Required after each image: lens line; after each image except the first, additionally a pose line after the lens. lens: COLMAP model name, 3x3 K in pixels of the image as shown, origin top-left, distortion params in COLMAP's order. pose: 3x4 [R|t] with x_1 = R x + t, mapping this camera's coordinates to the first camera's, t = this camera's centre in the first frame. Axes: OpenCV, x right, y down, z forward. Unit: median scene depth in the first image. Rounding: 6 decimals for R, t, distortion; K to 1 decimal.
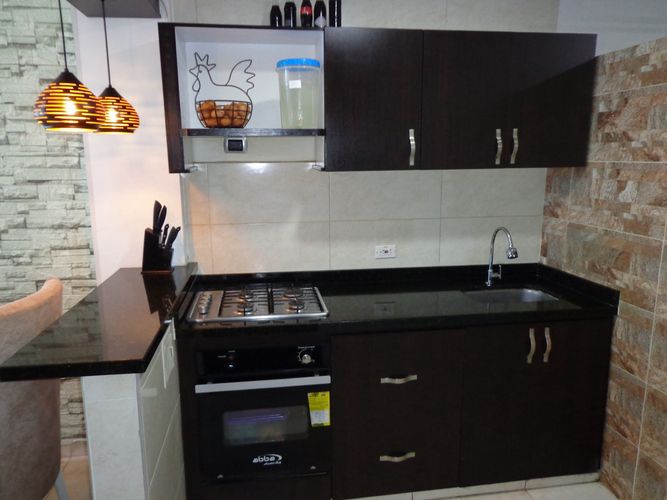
lens RADIAL K [[499.5, 0, 333.5], [0, 499.5, 250.0], [0, 0, 1]] dist [0.009536, 0.006186]
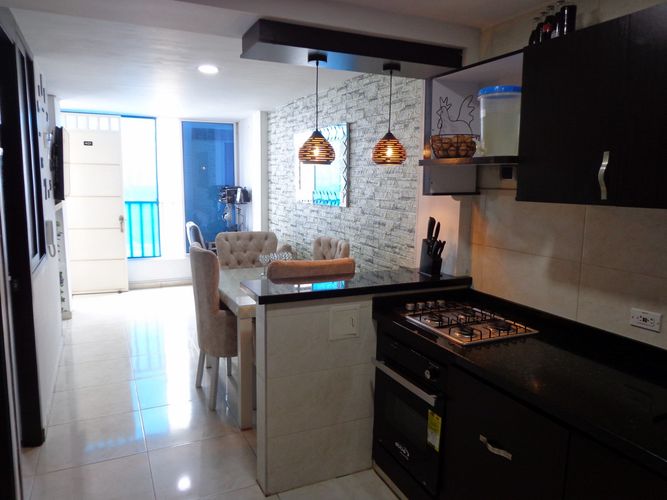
lens RADIAL K [[499.5, 0, 333.5], [0, 499.5, 250.0], [0, 0, 1]] dist [0.009536, 0.006186]
pose [[0.274249, 0.145868, -0.950531, 0.765416], [-0.196733, 0.976034, 0.093020, -0.085973], [0.941320, 0.161491, 0.296373, 0.414663]]
